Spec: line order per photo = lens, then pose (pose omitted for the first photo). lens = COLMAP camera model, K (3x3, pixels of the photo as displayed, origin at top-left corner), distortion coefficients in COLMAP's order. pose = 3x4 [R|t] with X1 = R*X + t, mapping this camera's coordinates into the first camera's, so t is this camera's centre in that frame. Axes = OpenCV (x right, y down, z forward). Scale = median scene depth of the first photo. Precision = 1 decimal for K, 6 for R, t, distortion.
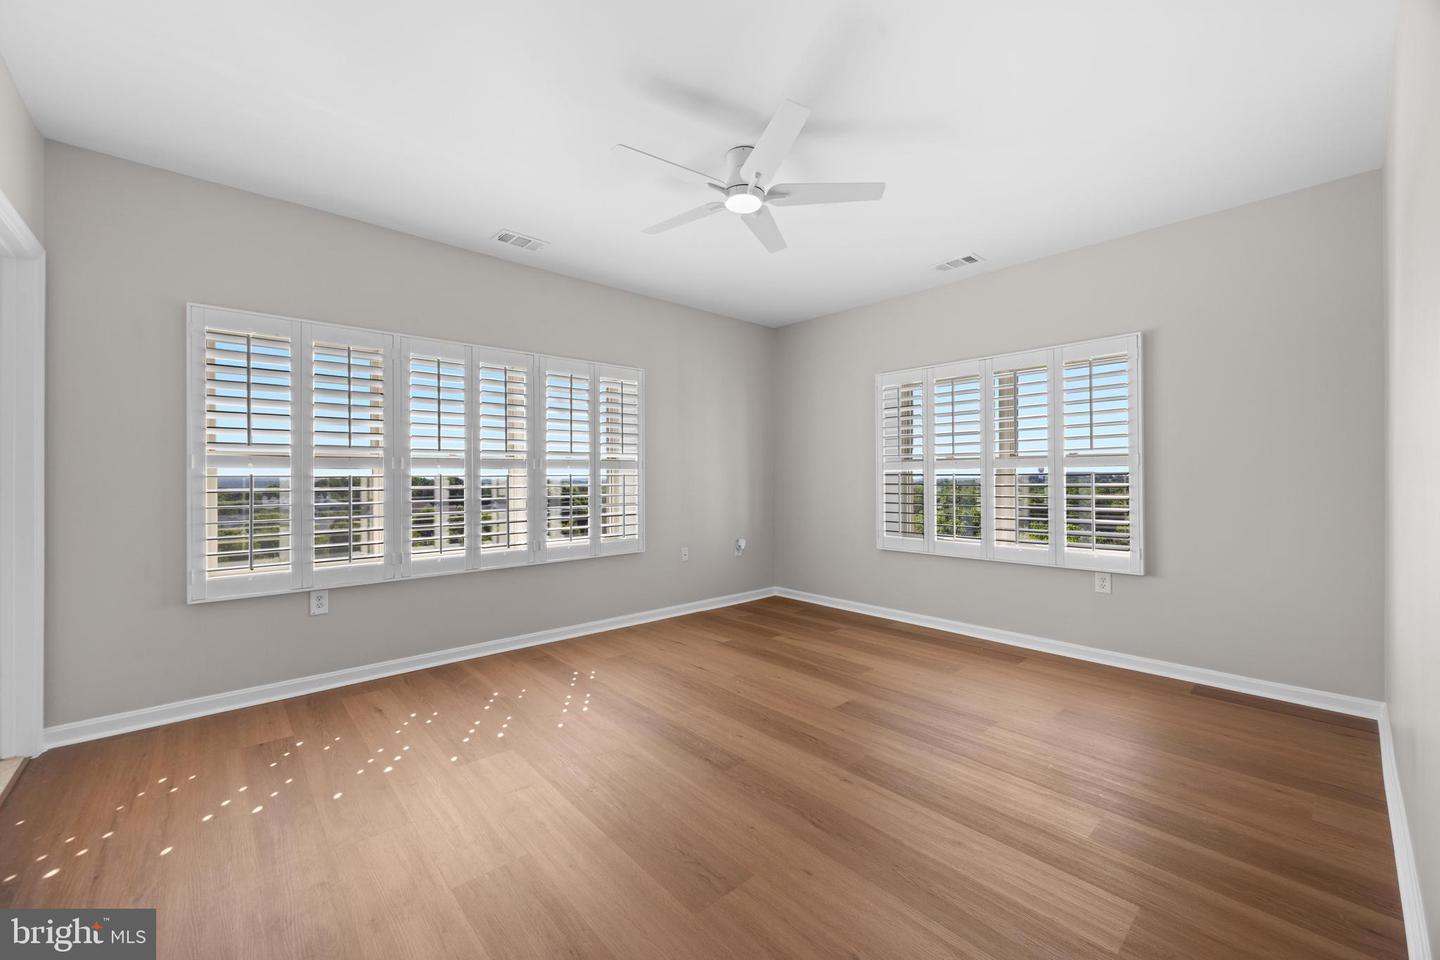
lens RADIAL K [[559.6, 0, 717.2], [0, 559.6, 445.9], [0, 0, 1]] dist [-0.001174, 0.000088]
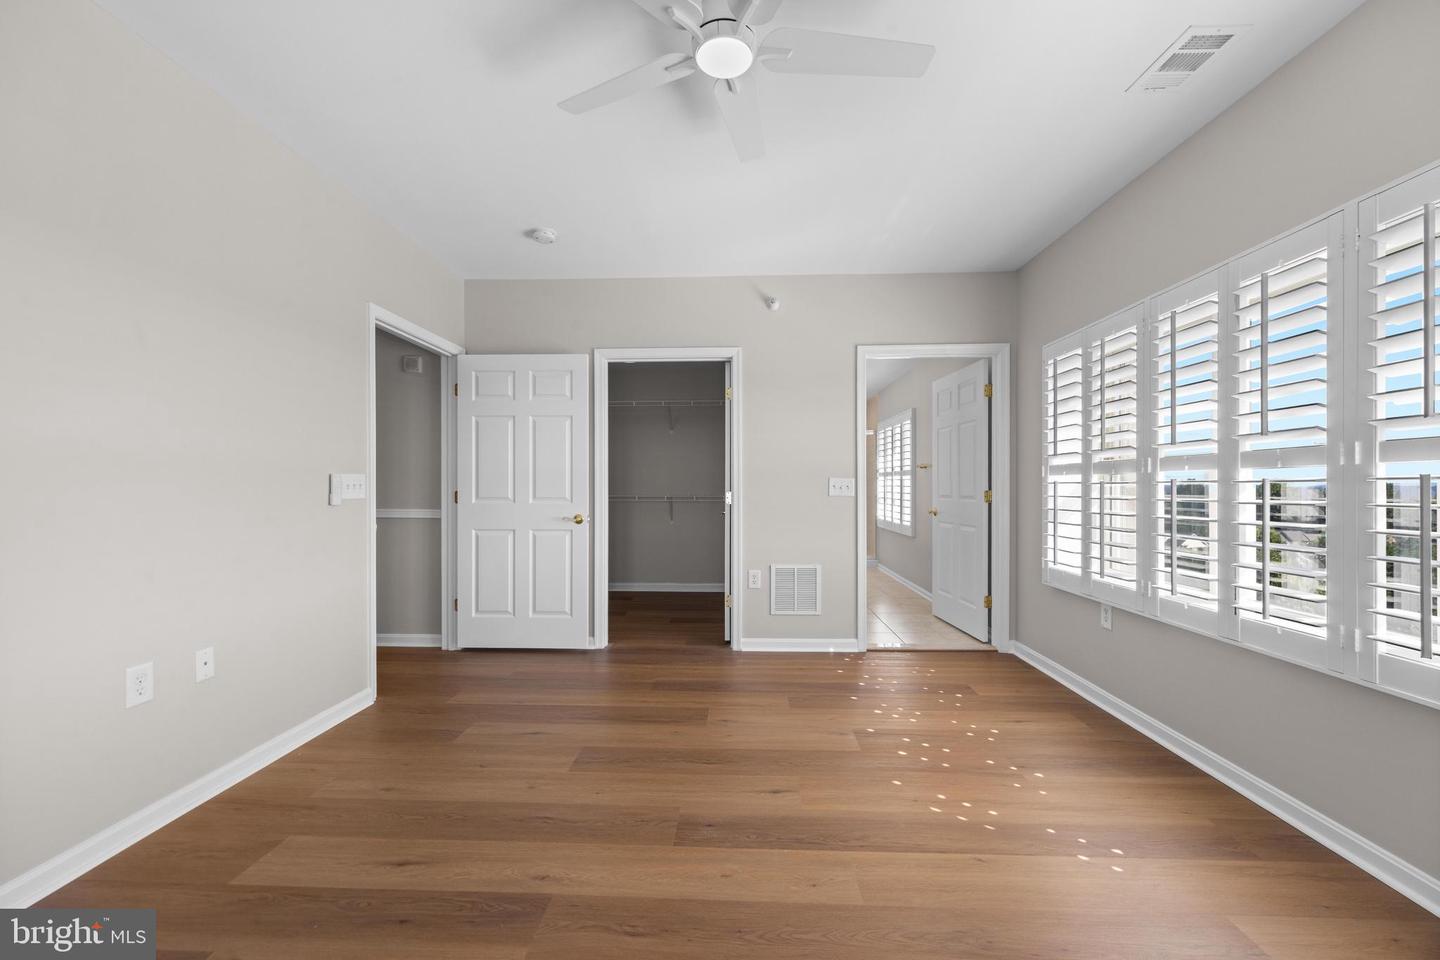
lens RADIAL K [[577.0, 0, 720.0], [0, 577.0, 480.0], [0, 0, 1]] dist [0.000780, 0.000009]
pose [[-0.698844, -0.008581, -0.715223, 0.435535], [0.030513, 0.998660, -0.041796, 0.072082], [0.714623, -0.051032, -0.697646, 1.219602]]
